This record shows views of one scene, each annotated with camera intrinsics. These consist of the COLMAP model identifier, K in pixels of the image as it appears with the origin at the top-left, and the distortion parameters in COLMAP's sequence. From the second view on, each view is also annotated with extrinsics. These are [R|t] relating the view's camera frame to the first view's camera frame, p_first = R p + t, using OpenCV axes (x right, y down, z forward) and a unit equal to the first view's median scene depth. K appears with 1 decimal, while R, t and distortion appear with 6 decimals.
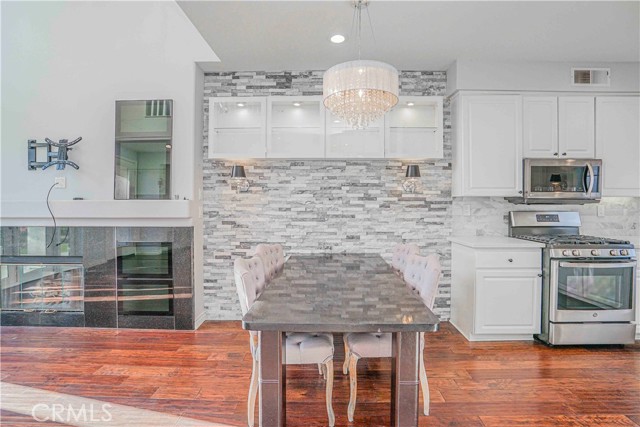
lens RADIAL K [[299.6, 0, 324.1], [0, 299.6, 204.2], [0, 0, 1]] dist [-0.044732, 0.014406]
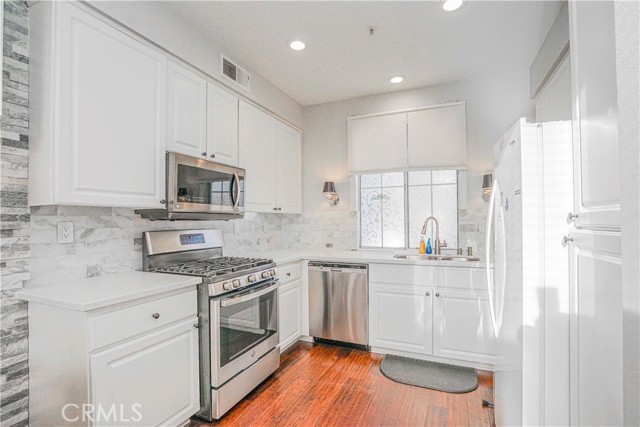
lens RADIAL K [[299.6, 0, 321.8], [0, 299.6, 218.2], [0, 0, 1]] dist [-0.044732, 0.014406]
pose [[0.385327, 0.003191, 0.922775, 0.186682], [0.009182, 0.999931, -0.007292, 0.003297], [-0.922735, 0.011283, 0.385271, 0.398691]]
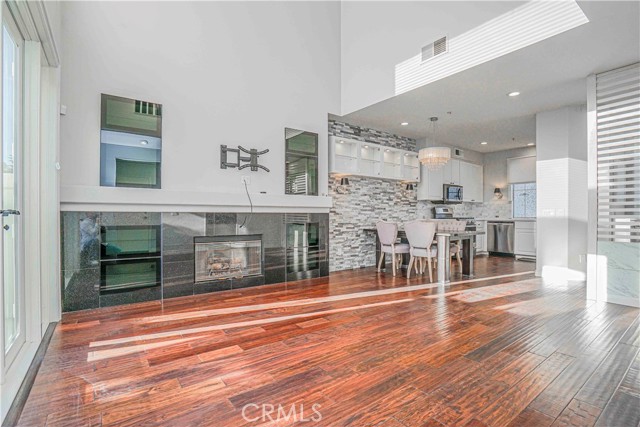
lens RADIAL K [[299.6, 0, 326.4], [0, 299.6, 207.0], [0, 0, 1]] dist [-0.044732, 0.014406]
pose [[0.796748, 0.017273, 0.604064, -1.411478], [0.000777, 0.999561, -0.029607, 0.089312], [-0.604311, 0.024059, 0.796385, -0.303293]]
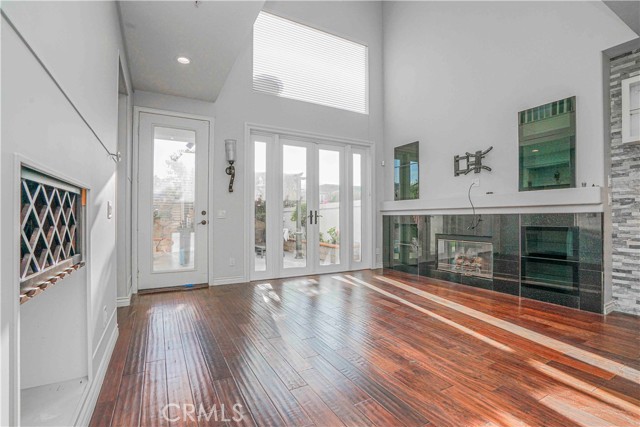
lens RADIAL K [[299.6, 0, 318.9], [0, 299.6, 216.6], [0, 0, 1]] dist [-0.044732, 0.014406]
pose [[0.498478, -0.004454, -0.866891, -0.059647], [-0.000165, 0.999986, -0.005233, 0.092152], [0.866902, 0.002751, 0.498471, -0.336025]]
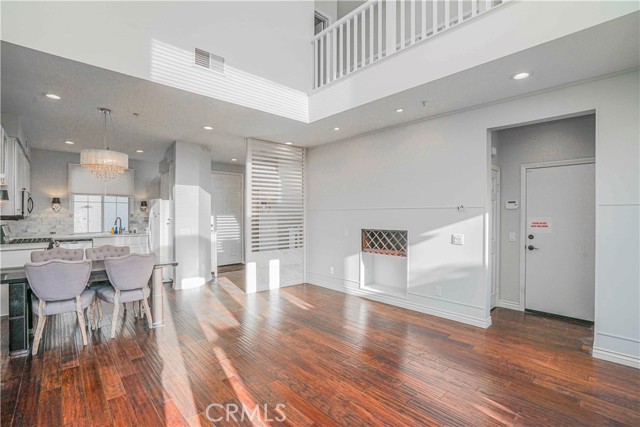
lens RADIAL K [[299.6, 0, 313.4], [0, 299.6, 214.1], [0, 0, 1]] dist [-0.044732, 0.014406]
pose [[-0.673546, -0.002351, 0.739141, -1.402556], [0.000867, 0.999992, 0.003970, -0.035810], [-0.739145, 0.003314, -0.673539, 0.844832]]
